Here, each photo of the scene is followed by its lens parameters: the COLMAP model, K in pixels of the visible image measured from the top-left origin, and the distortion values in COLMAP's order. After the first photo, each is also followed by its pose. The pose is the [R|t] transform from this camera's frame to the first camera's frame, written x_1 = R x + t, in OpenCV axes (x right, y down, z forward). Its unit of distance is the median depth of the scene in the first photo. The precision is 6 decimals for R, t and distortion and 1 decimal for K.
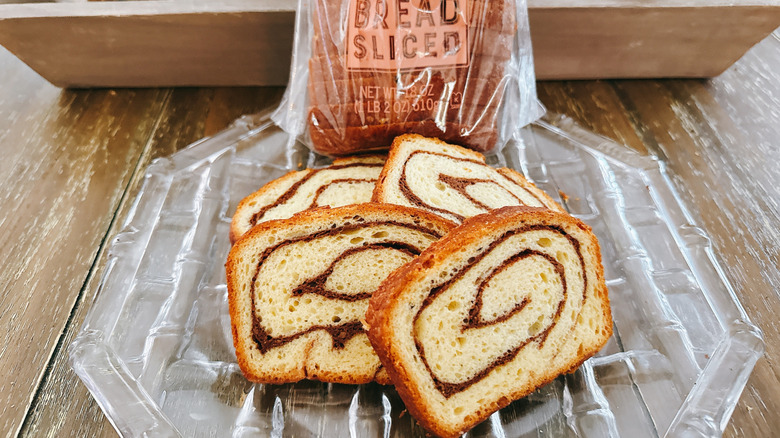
lens RADIAL K [[619.3, 0, 400.6], [0, 619.3, 205.8], [0, 0, 1]] dist [-0.010821, 0.014087]
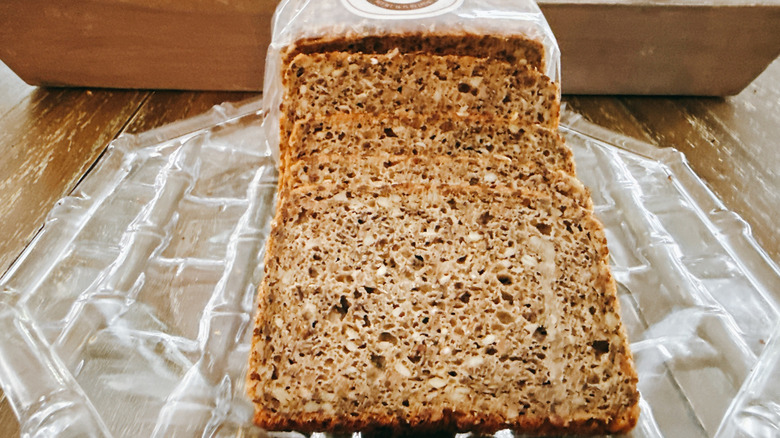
lens RADIAL K [[619.3, 0, 394.4], [0, 619.3, 215.7], [0, 0, 1]] dist [-0.010821, 0.014087]
pose [[0.999500, 0.030695, -0.007647, 0.012601], [-0.031460, 0.989787, -0.139042, 0.141510], [0.003301, 0.139213, 0.990257, 0.118038]]
